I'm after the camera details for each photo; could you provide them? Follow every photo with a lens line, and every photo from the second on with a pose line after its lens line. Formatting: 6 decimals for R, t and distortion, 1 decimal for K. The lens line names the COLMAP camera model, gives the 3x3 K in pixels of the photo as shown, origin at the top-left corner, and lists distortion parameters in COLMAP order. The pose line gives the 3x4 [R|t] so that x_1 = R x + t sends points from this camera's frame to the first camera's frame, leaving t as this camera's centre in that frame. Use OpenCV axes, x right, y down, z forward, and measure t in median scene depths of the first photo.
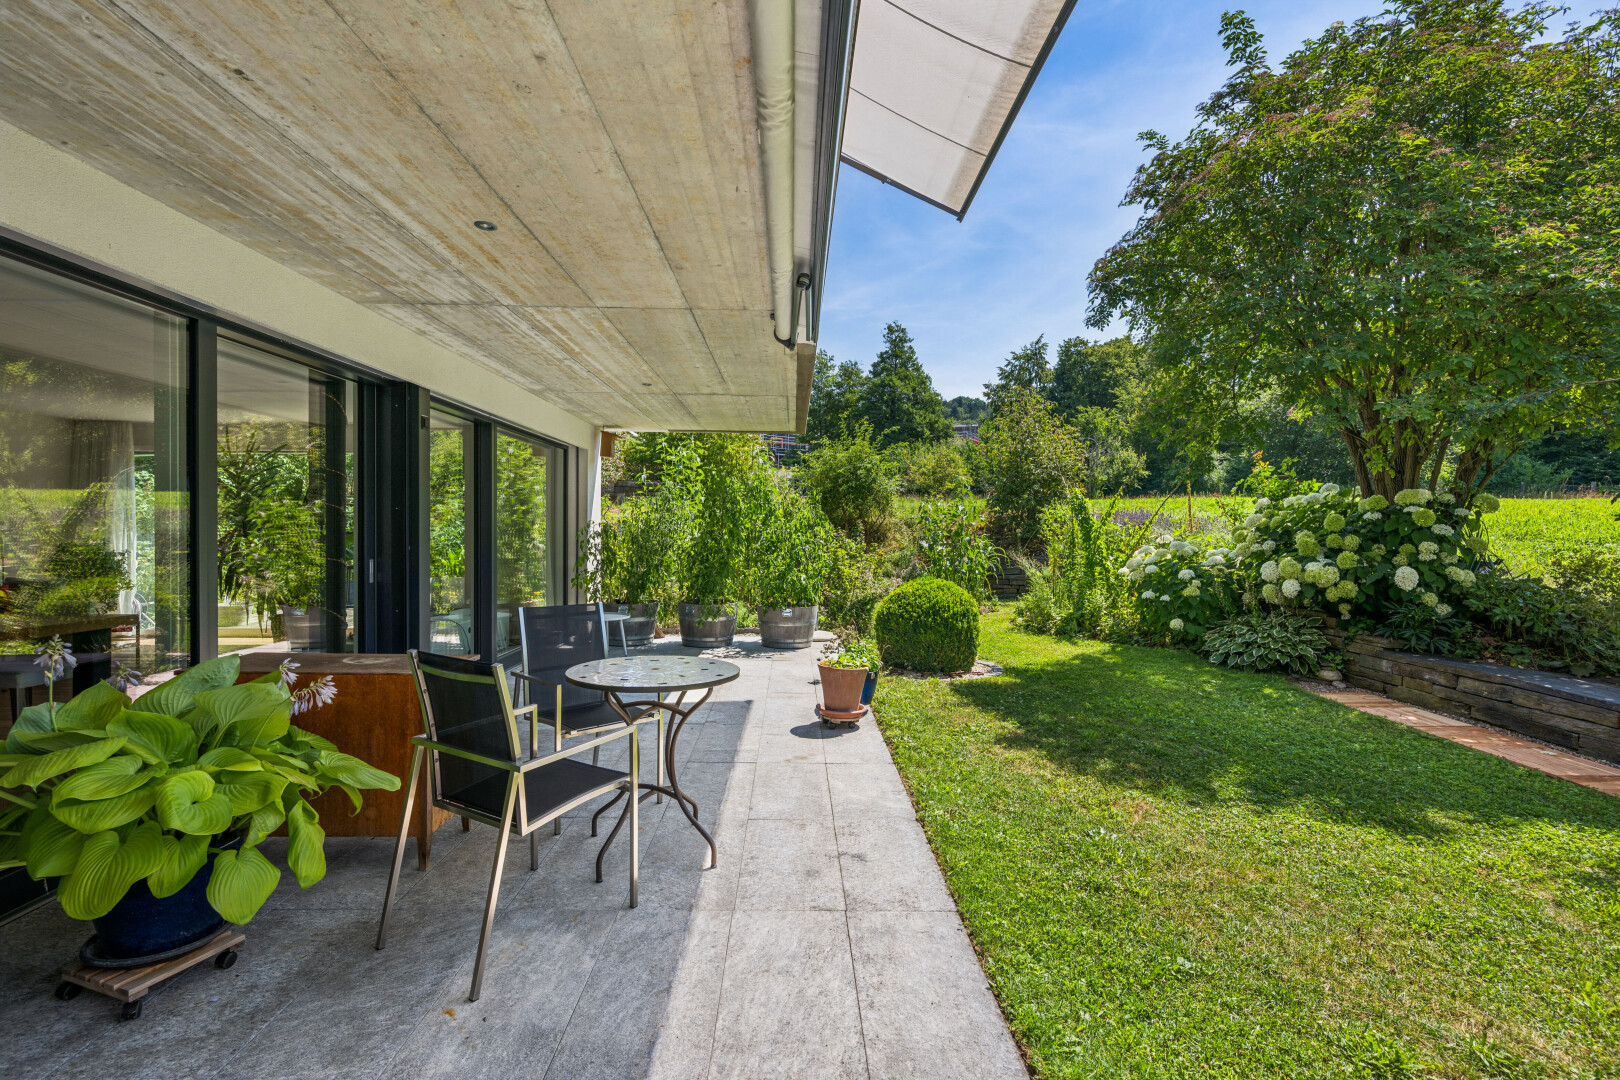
lens RADIAL K [[718.4, 0, 807.5], [0, 718.4, 538.9], [0, 0, 1]] dist [0.000887, 0.000192]
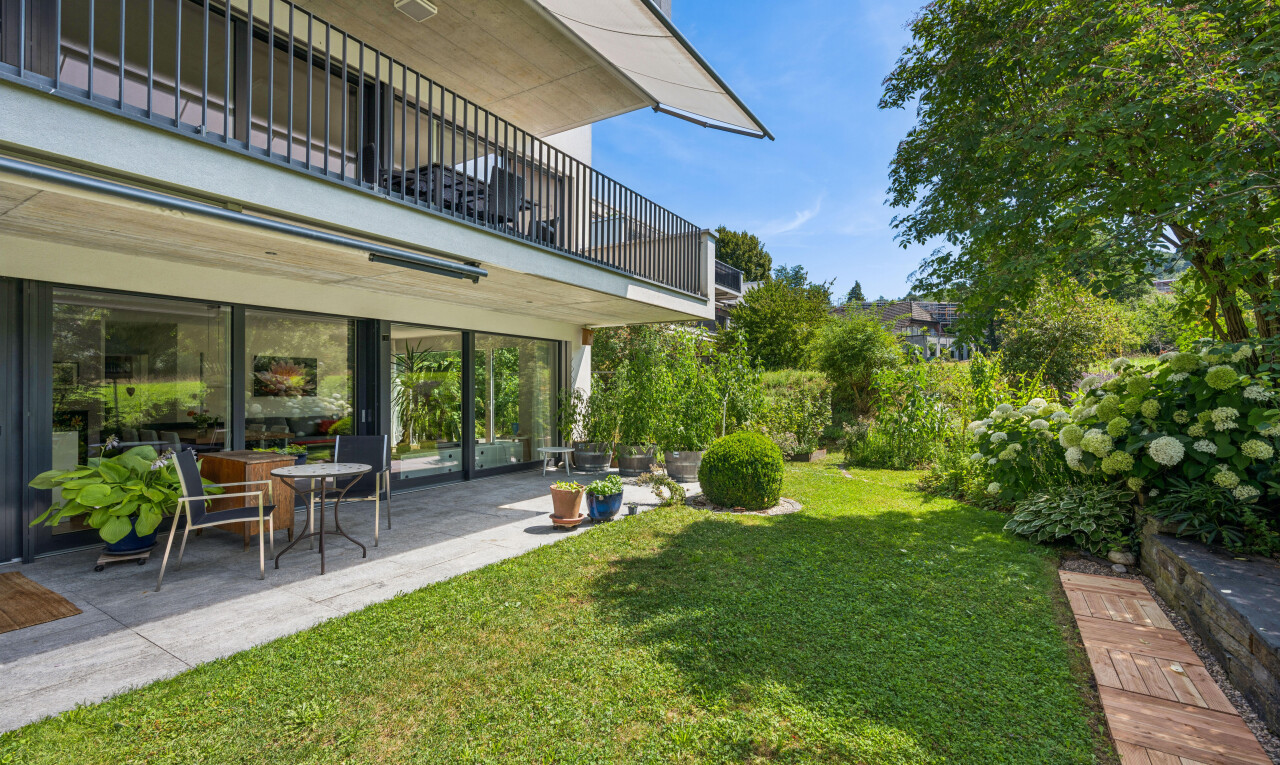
lens RADIAL K [[561.3, 0, 643.8], [0, 561.3, 387.0], [0, 0, 1]] dist [0.001923, 0.000256]
pose [[0.836853, -0.008348, -0.547363, 0.583902], [-0.004288, 0.999753, -0.021803, -0.001869], [0.547410, 0.020593, 0.836611, 0.093380]]
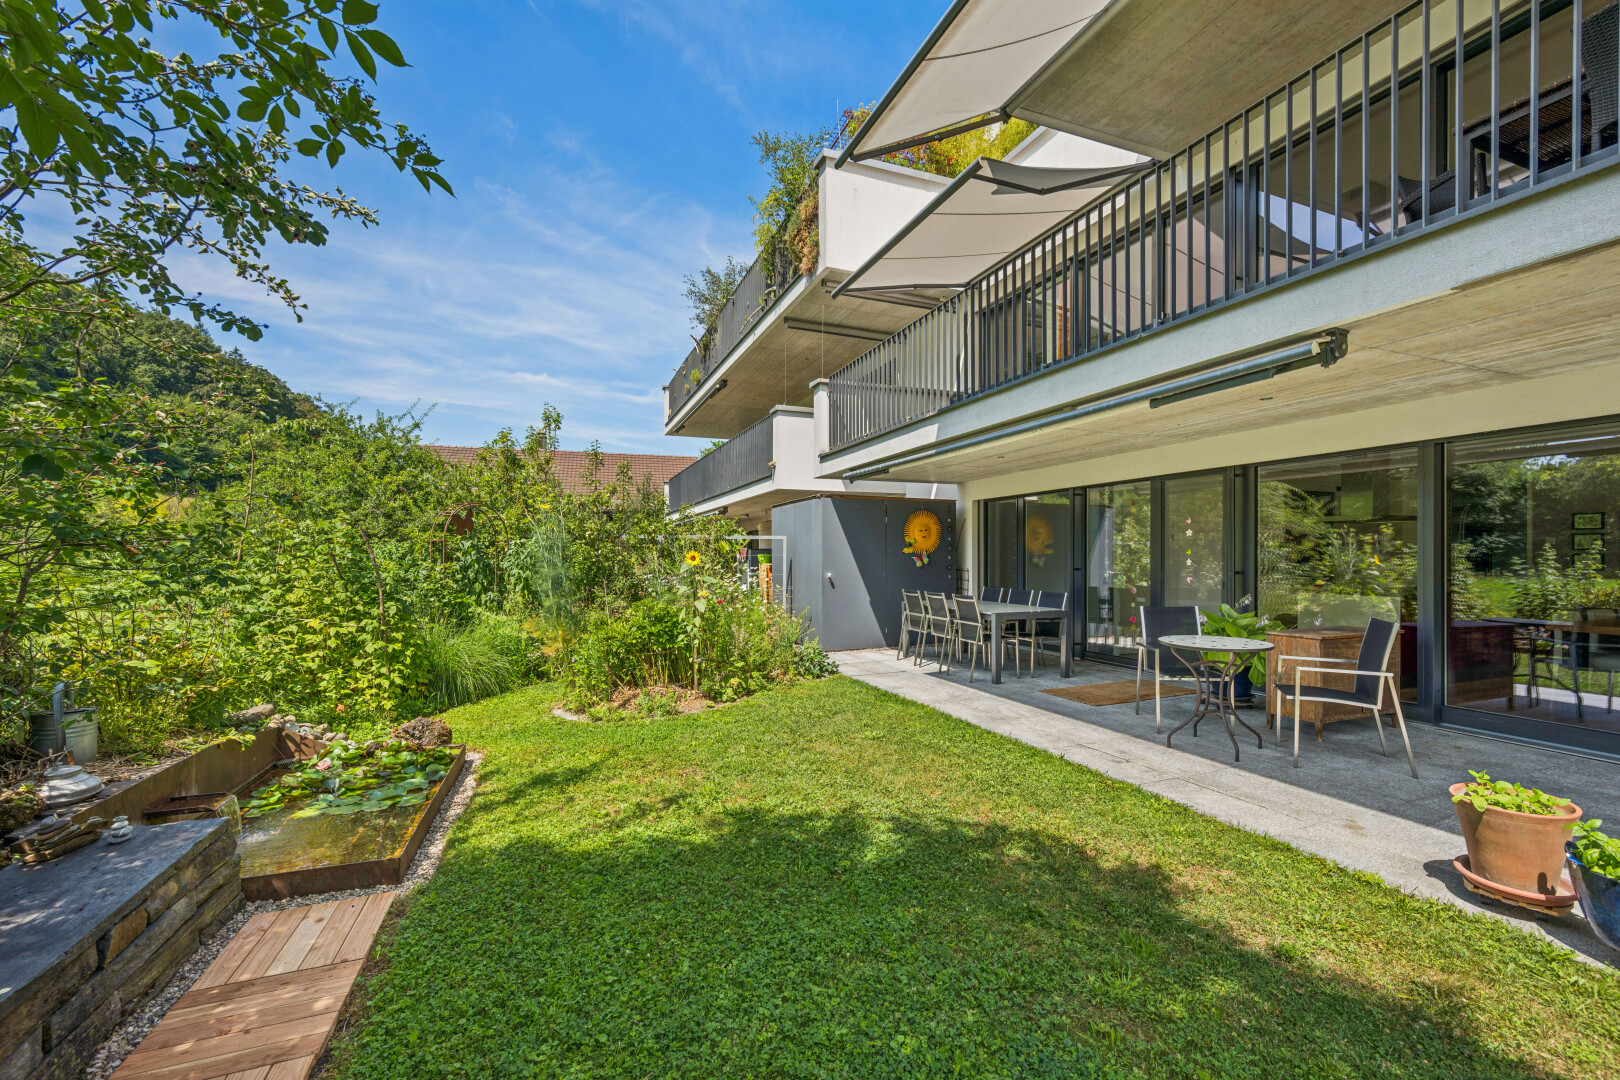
lens RADIAL K [[664.7, 0, 810.1], [0, 664.7, 552.9], [0, 0, 1]] dist [-0.001633, -0.000096]
pose [[-0.935025, -0.009847, -0.354445, 0.543191], [-0.013272, 0.999886, 0.007233, -0.009851], [0.354334, 0.011467, -0.935049, 0.935983]]
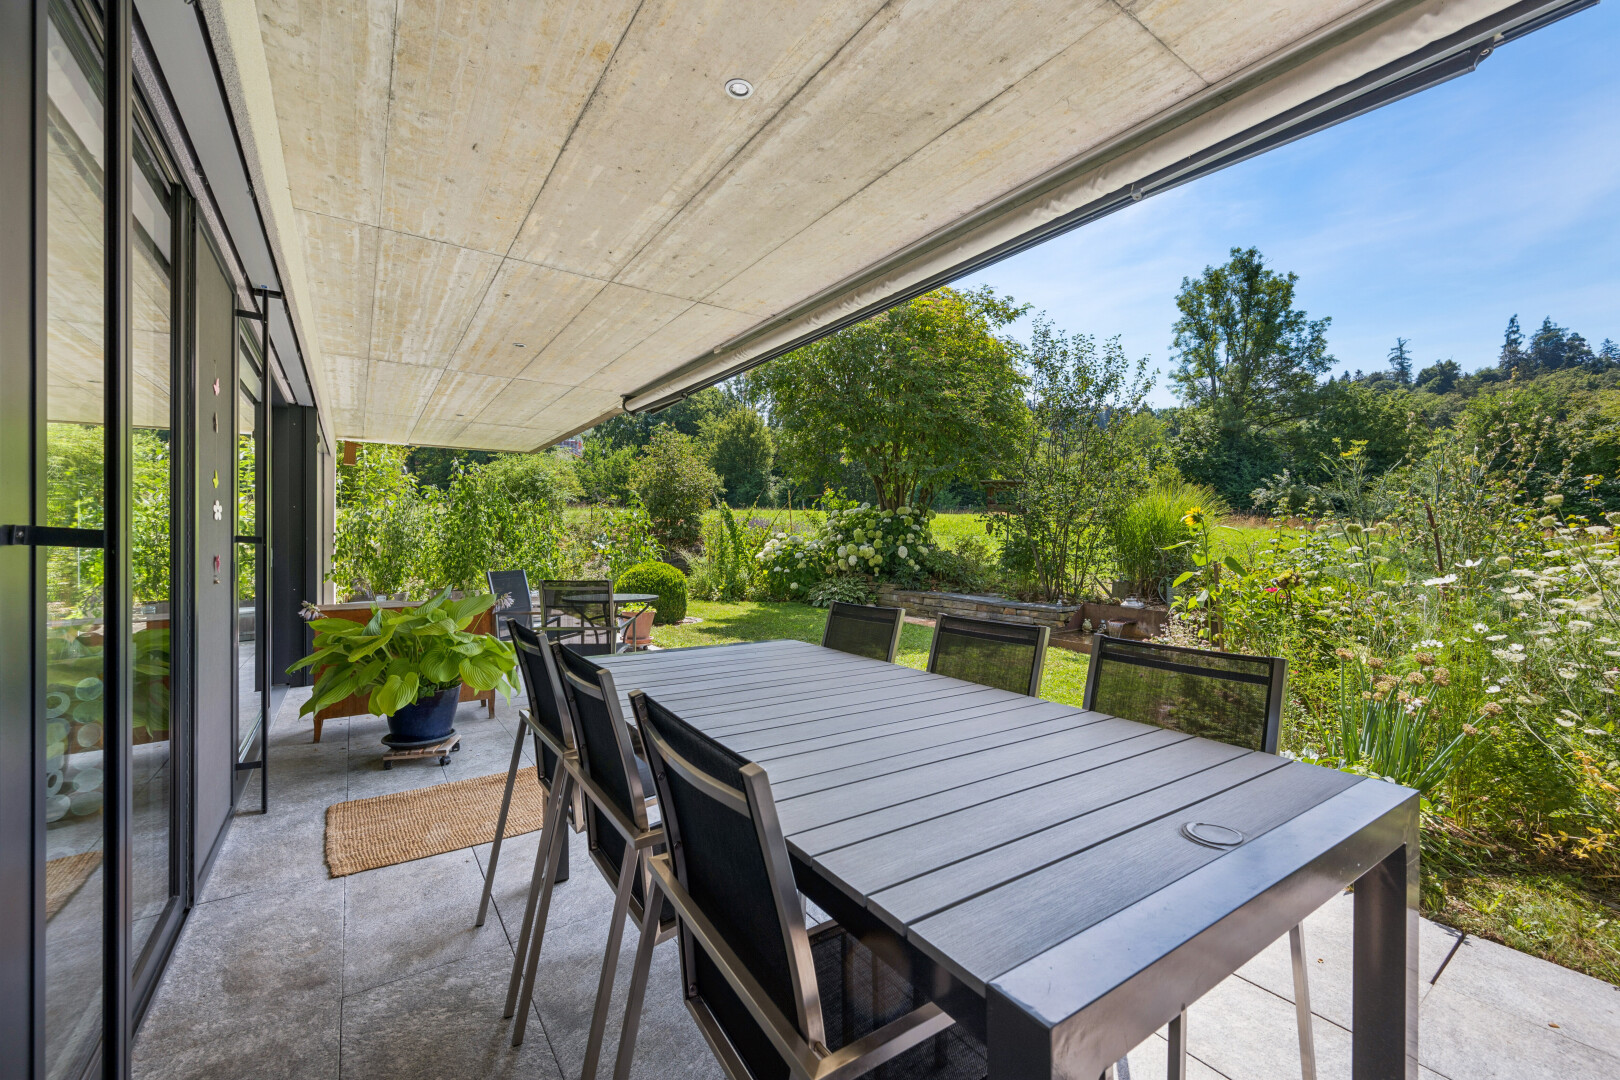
lens RADIAL K [[645.0, 0, 811.6], [0, 645.0, 535.6], [0, 0, 1]] dist [0.000574, -0.000013]
pose [[0.832675, -0.005838, 0.553732, -0.300685], [0.014063, 0.999845, -0.010607, 0.021513], [-0.553584, 0.016619, 0.832628, -0.284208]]
